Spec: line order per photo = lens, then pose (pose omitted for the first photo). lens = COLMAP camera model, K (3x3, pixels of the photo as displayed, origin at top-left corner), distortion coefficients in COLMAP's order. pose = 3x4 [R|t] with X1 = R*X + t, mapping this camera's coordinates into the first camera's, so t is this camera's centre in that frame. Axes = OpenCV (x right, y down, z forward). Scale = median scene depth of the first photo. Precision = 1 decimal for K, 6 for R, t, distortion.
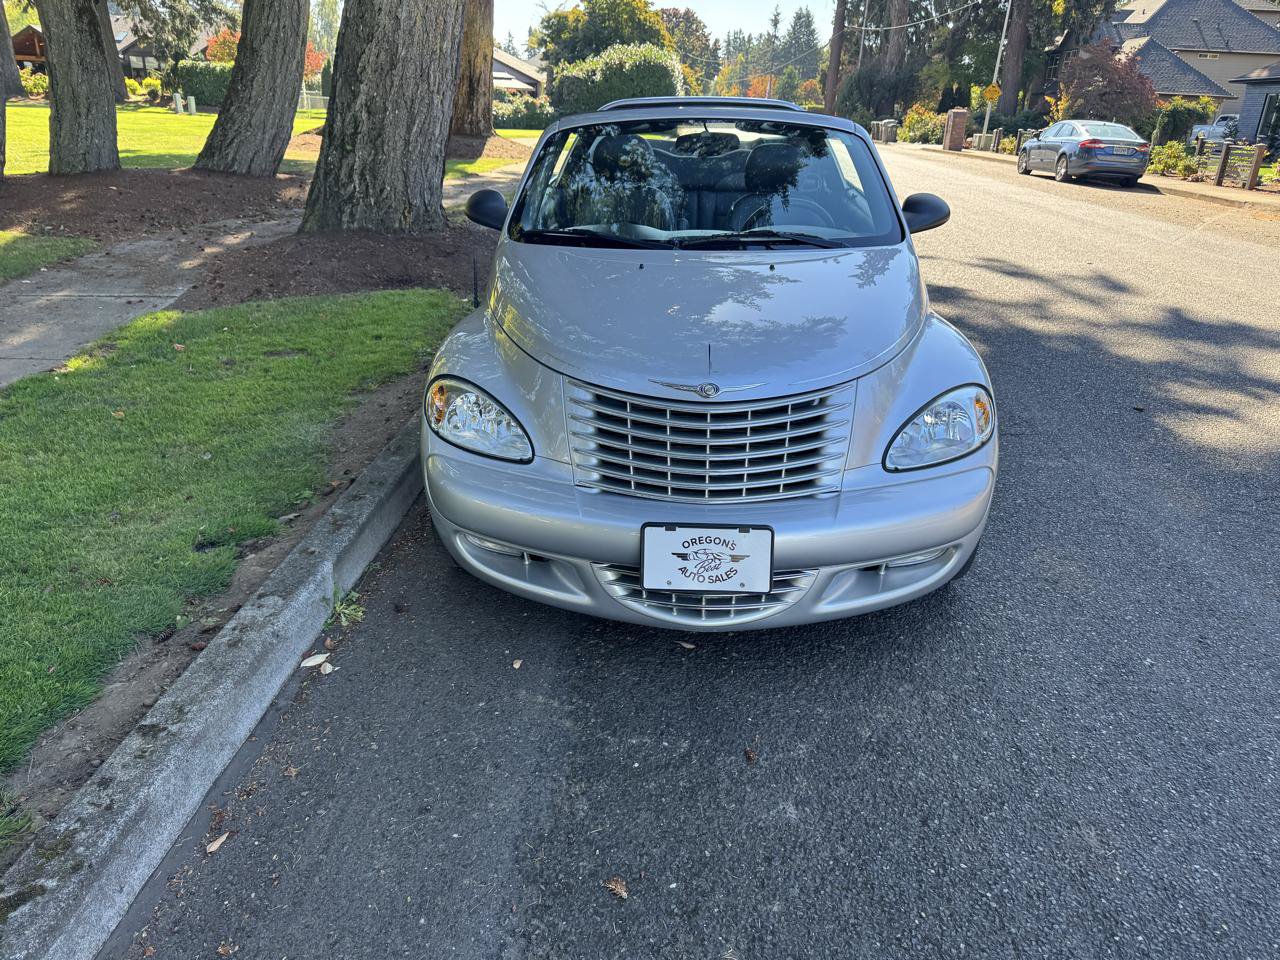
lens RADIAL K [[917.7, 0, 640.0], [0, 917.7, 465.2], [0, 0, 1]] dist [0.015756, -0.024170]
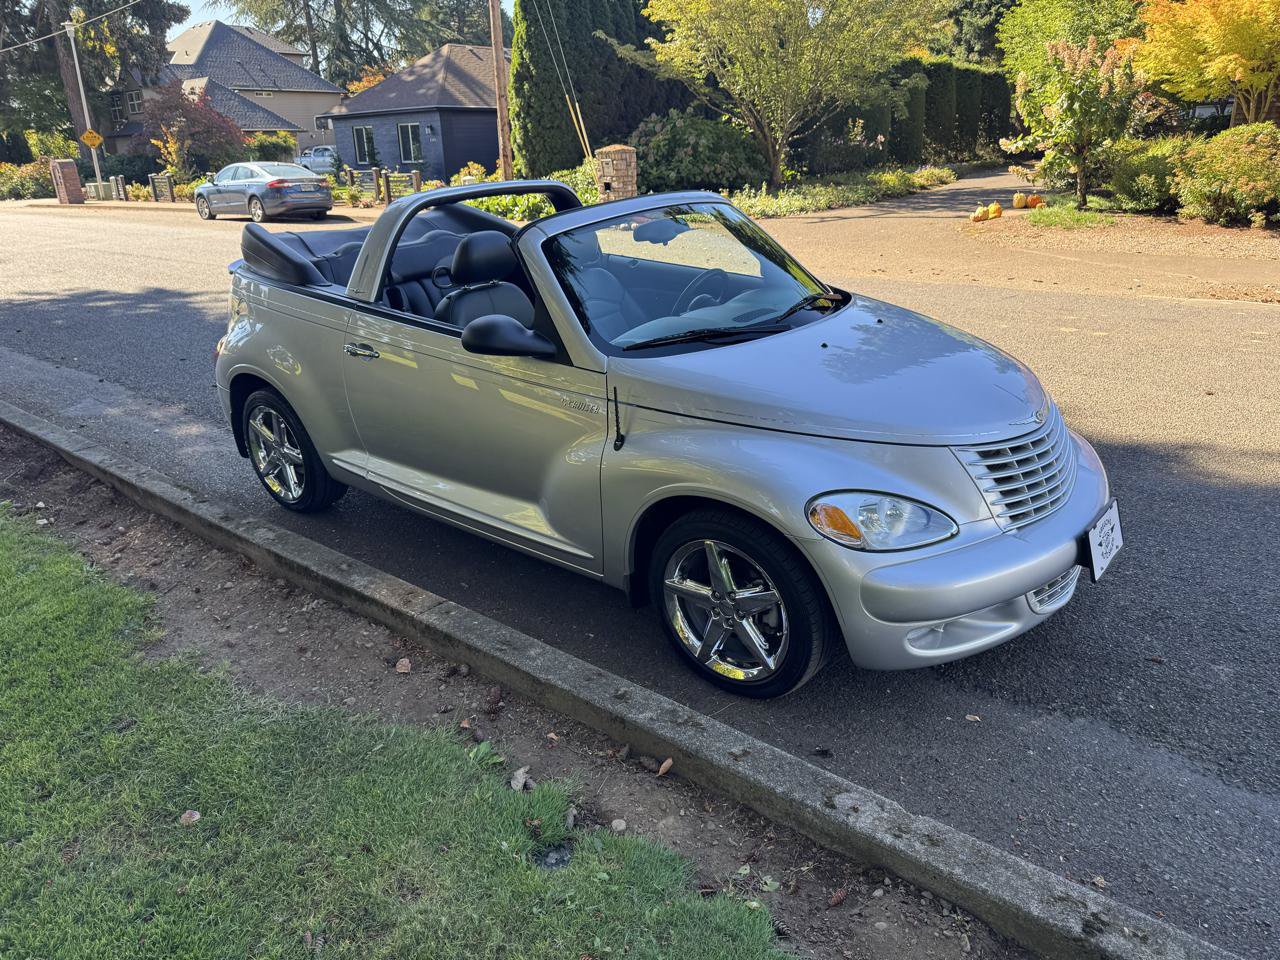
lens RADIAL K [[917.7, 0, 645.1], [0, 917.7, 471.5], [0, 0, 1]] dist [0.015756, -0.024170]
pose [[0.606337, -0.316631, 0.729452, -0.342986], [0.337471, 0.933066, 0.124500, -0.101636], [-0.720048, 0.170680, 0.672606, 0.164756]]
